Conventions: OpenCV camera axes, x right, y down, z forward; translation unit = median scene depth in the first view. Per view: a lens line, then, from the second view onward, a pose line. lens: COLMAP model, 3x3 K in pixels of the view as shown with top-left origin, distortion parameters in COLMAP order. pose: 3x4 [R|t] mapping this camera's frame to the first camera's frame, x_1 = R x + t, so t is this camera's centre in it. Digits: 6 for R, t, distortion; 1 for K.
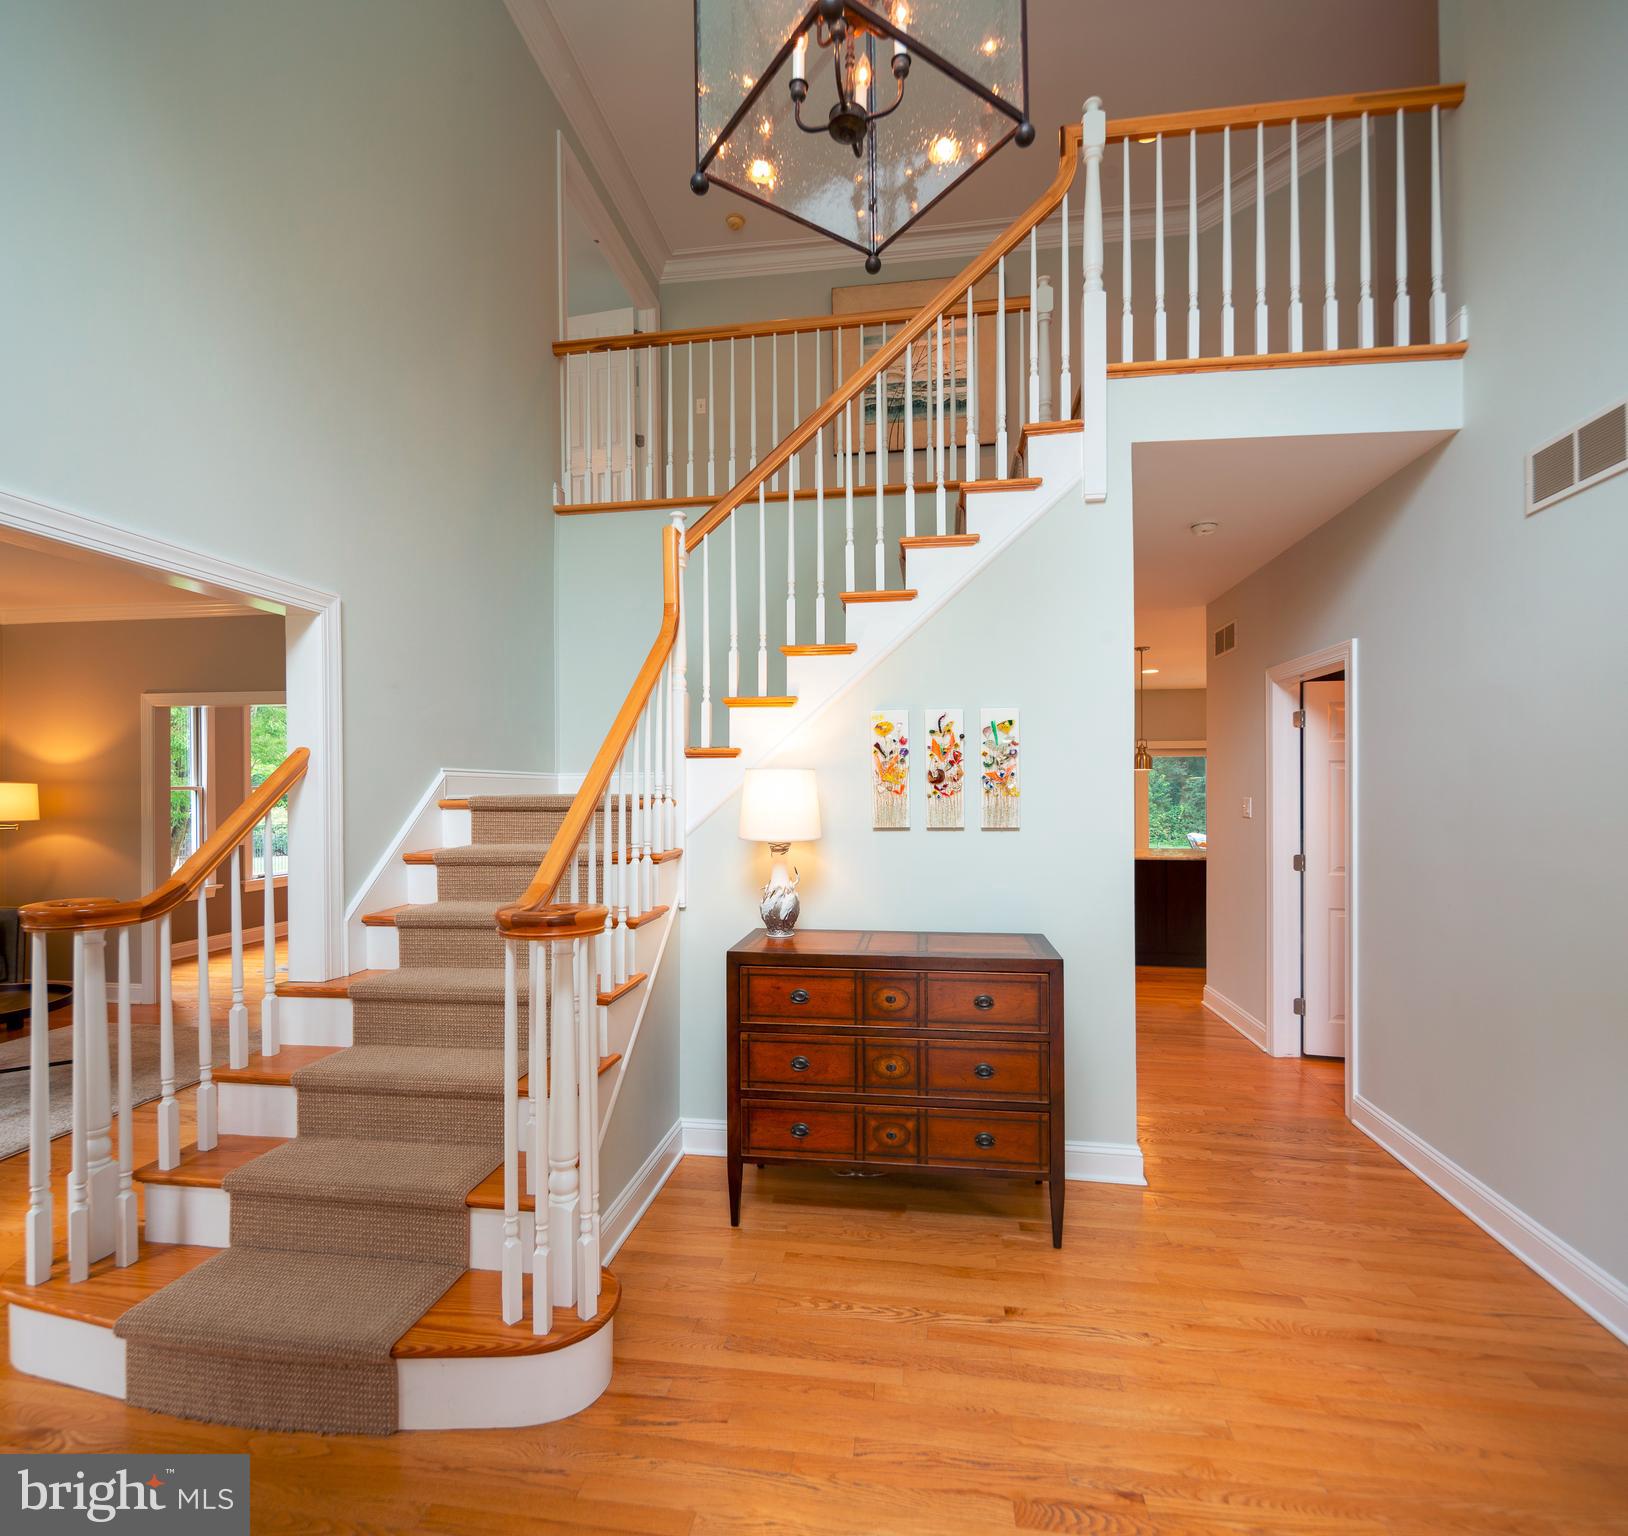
lens RADIAL K [[853.9, 0, 810.1], [0, 853.9, 779.4], [0, 0, 1]] dist [-0.004256, 0.000022]
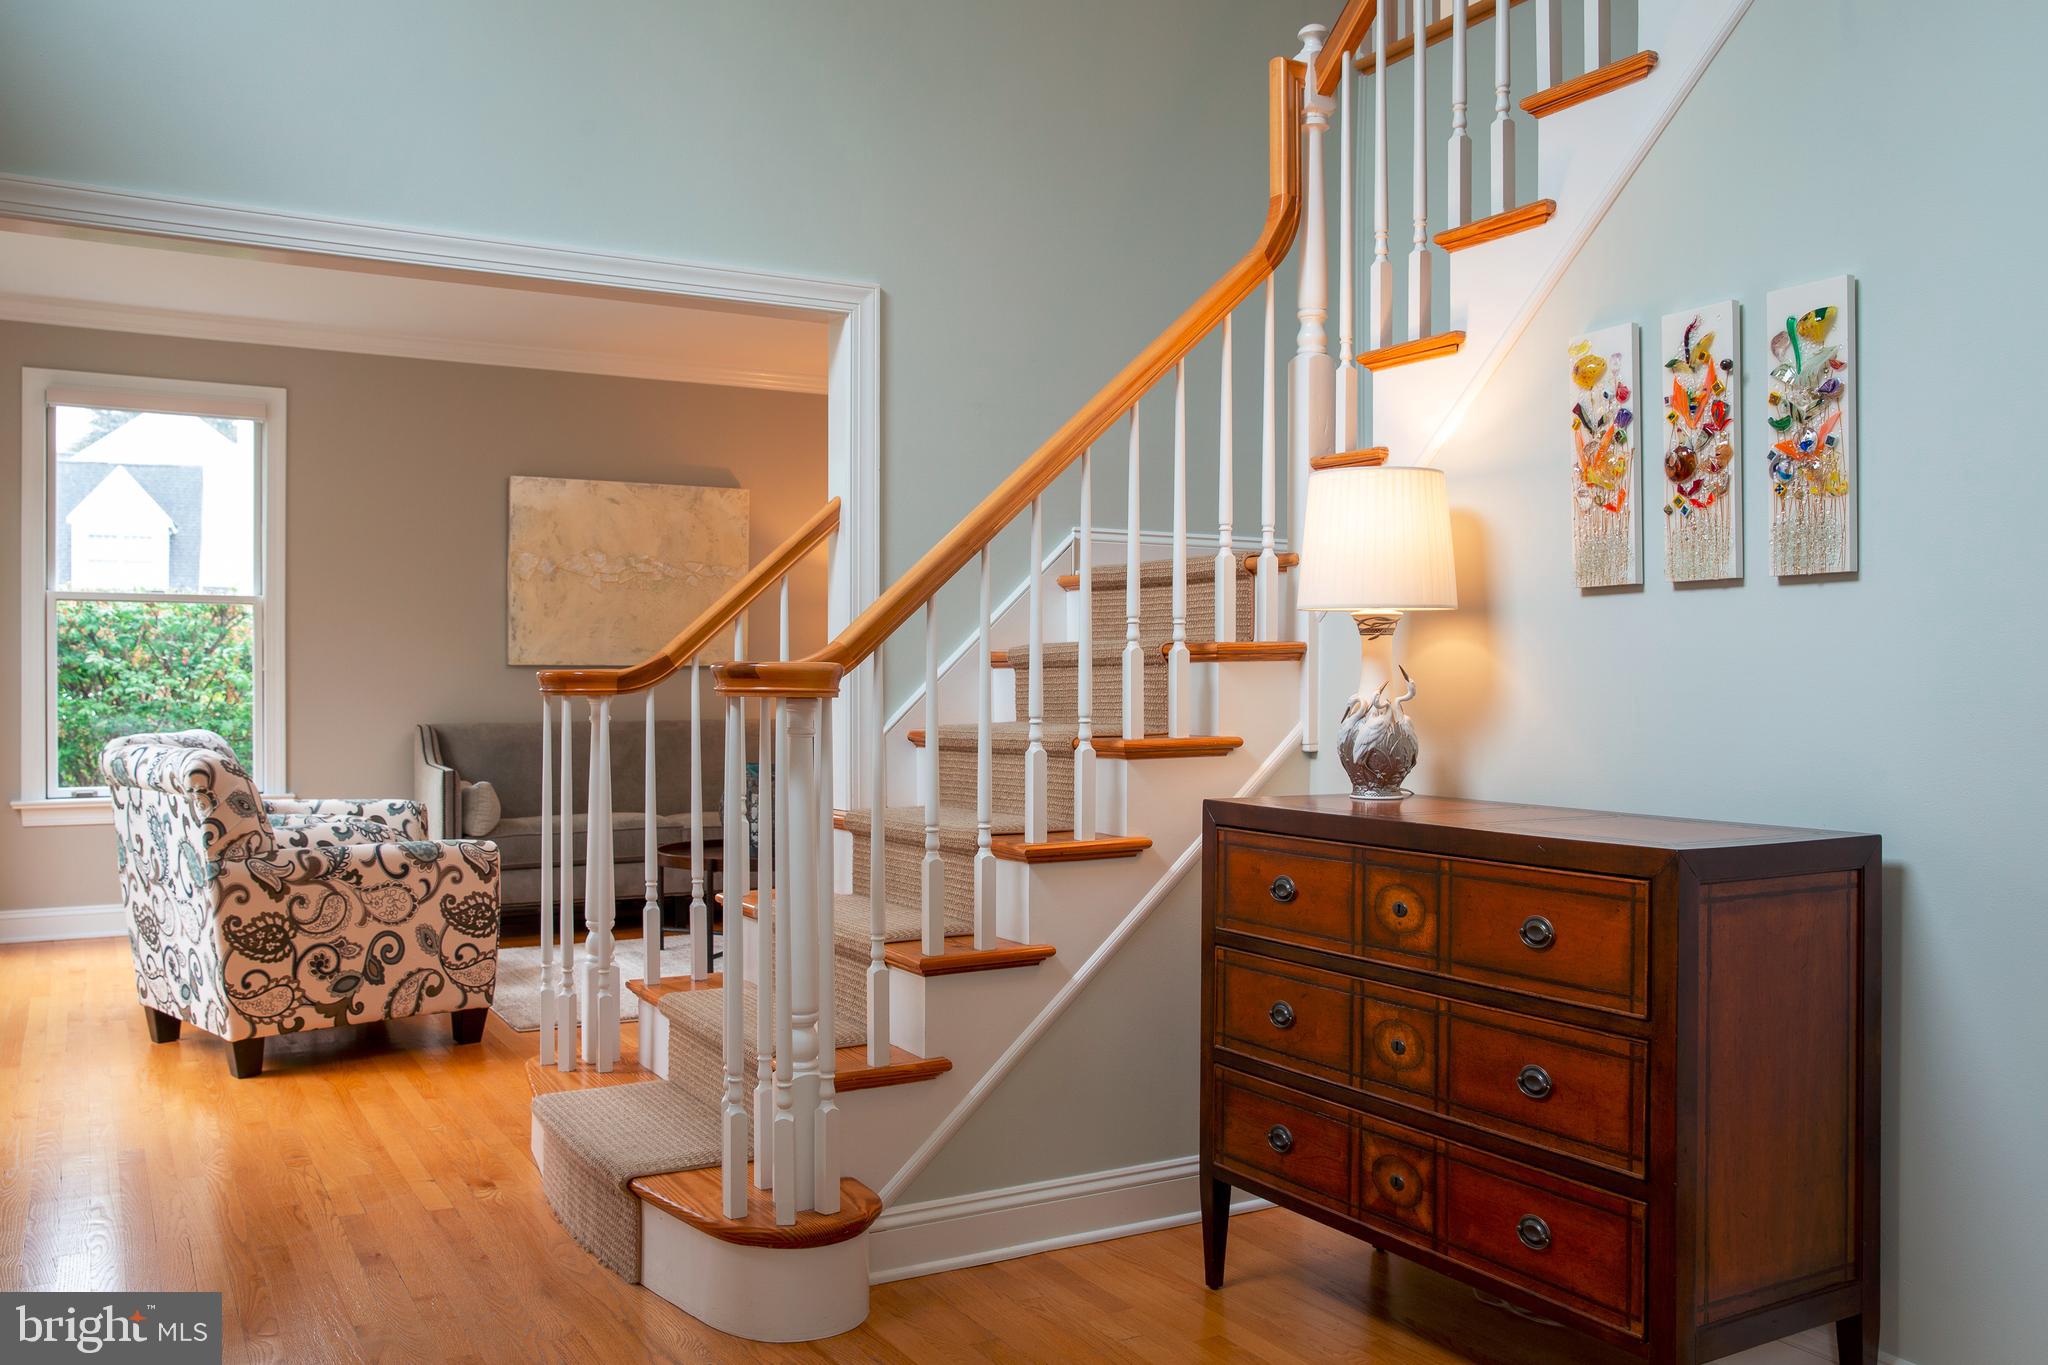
lens RADIAL K [[1727.2, 0, 1025.7], [0, 1727.2, 679.8], [0, 0, 1]] dist [-0.006967, -0.002959]
pose [[0.624704, 0.006987, -0.780830, 0.699215], [0.007992, 0.999850, 0.015341, 0.101159], [0.780821, -0.015824, 0.624555, 0.195266]]
